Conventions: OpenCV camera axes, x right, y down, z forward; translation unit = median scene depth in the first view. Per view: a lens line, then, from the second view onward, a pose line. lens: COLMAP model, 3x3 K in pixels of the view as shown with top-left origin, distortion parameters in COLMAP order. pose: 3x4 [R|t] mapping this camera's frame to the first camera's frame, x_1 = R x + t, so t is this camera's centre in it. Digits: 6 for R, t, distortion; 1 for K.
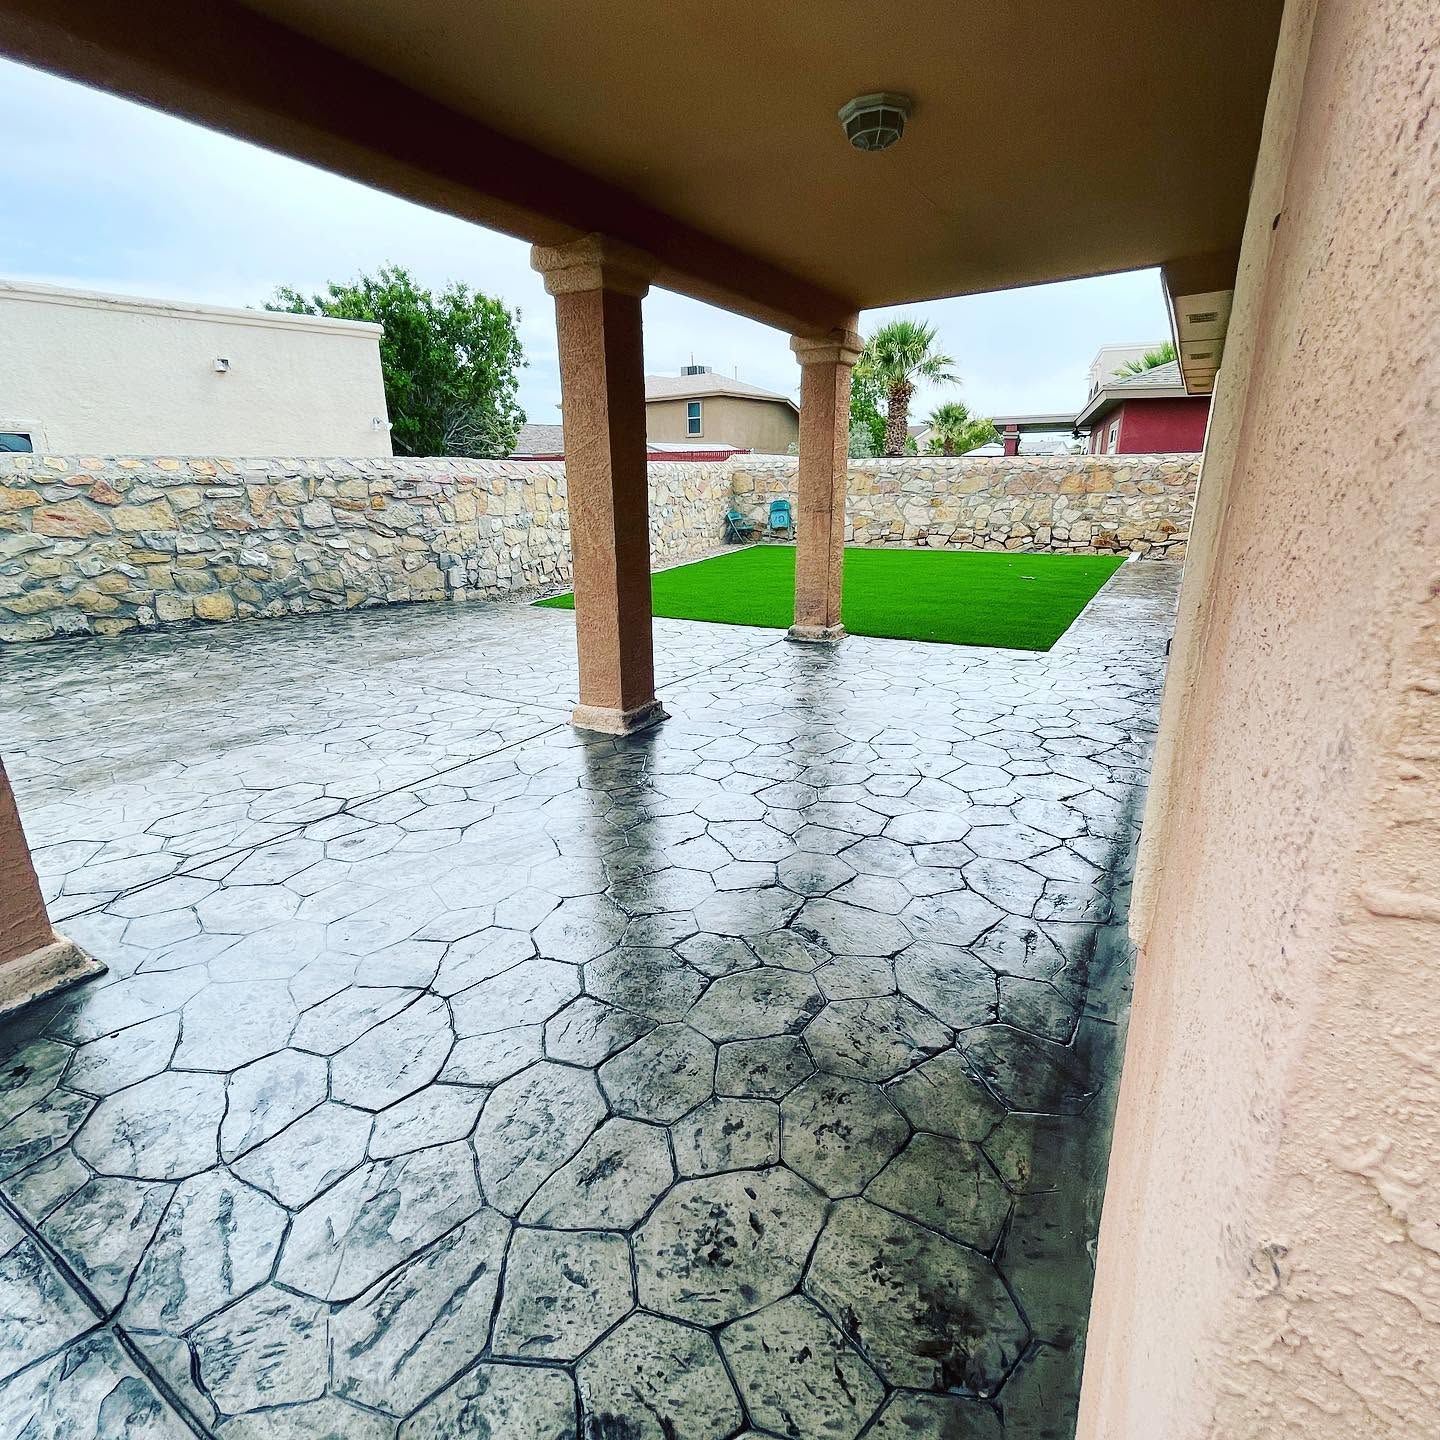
lens RADIAL K [[779.3, 0, 716.2], [0, 779.3, 717.6], [0, 0, 1]] dist [0.006286, -0.003419]
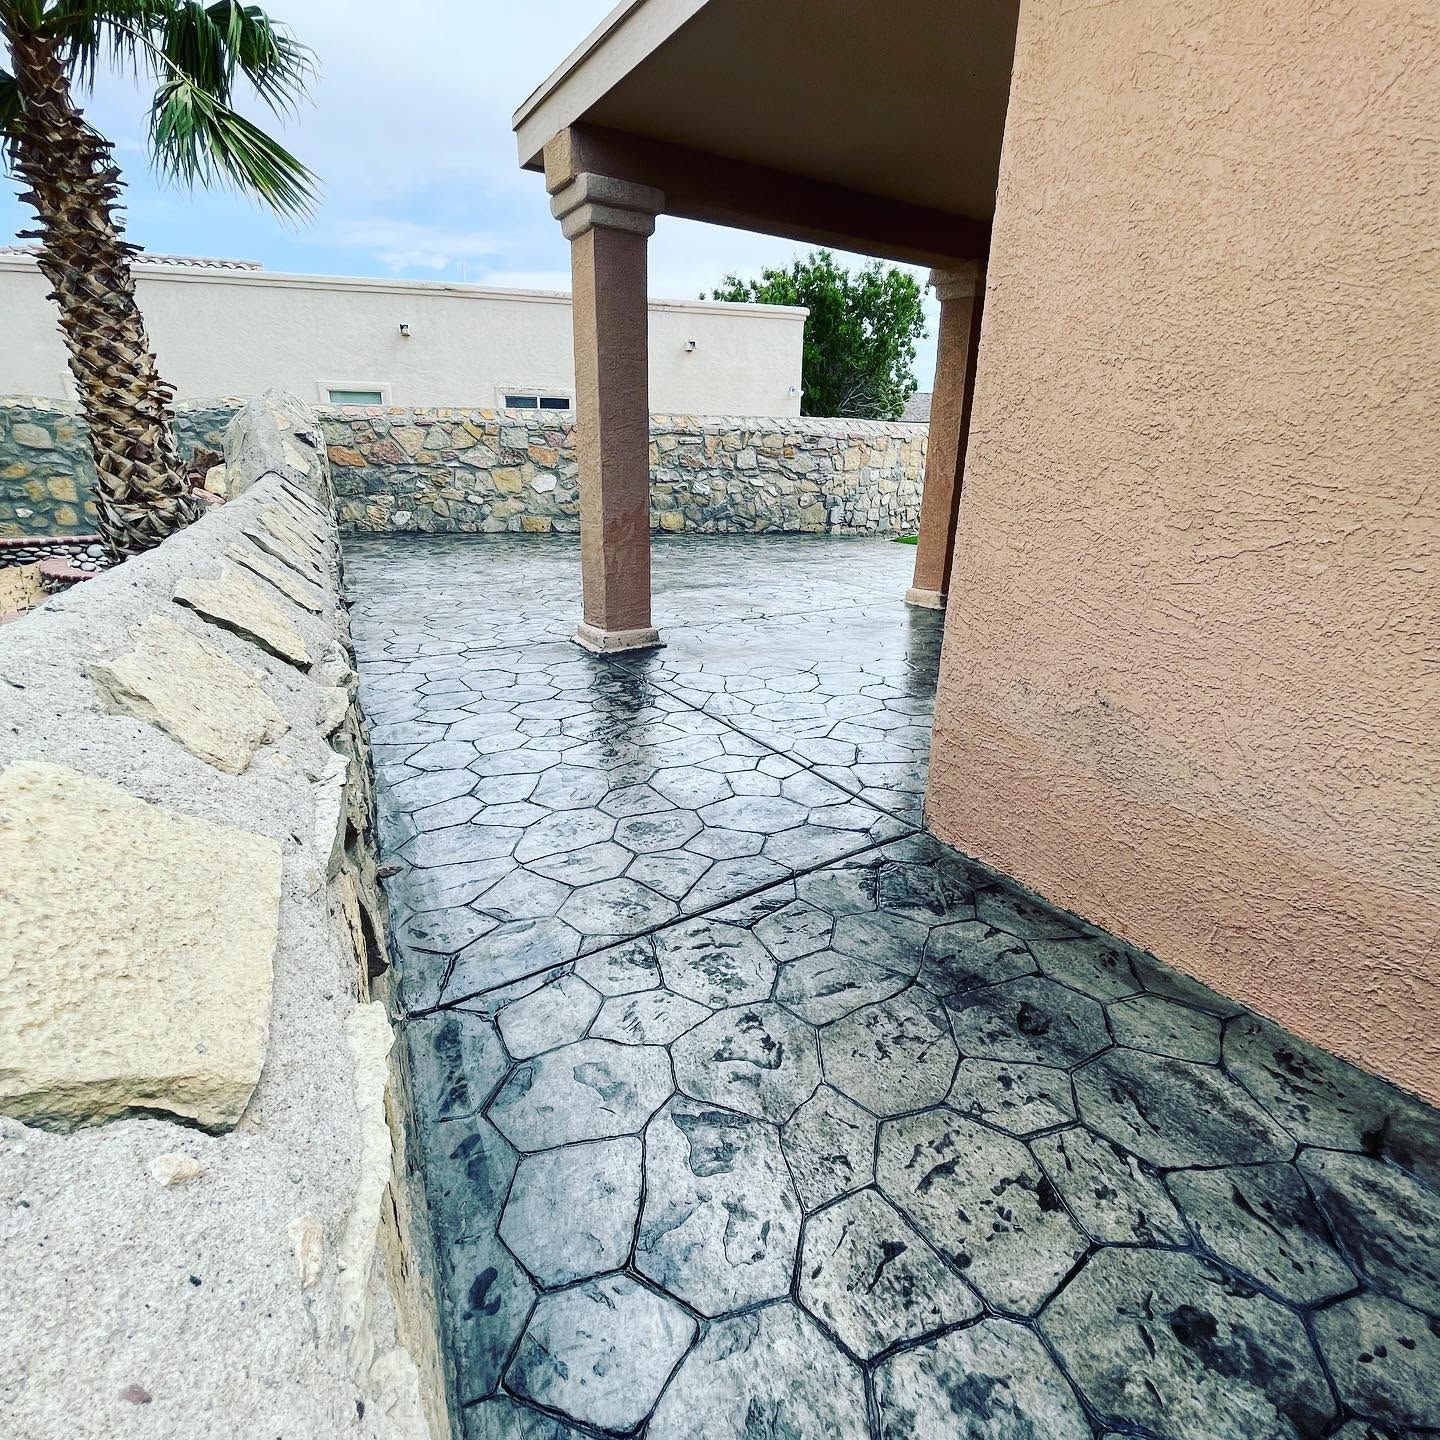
lens RADIAL K [[779.3, 0, 725.2], [0, 779.3, 718.1], [0, 0, 1]] dist [0.006286, -0.003419]
pose [[0.901116, 0.167825, -0.399781, 0.064313], [-0.154099, 0.985815, 0.066496, 0.088645], [0.405270, 0.001686, 0.914196, -0.225681]]
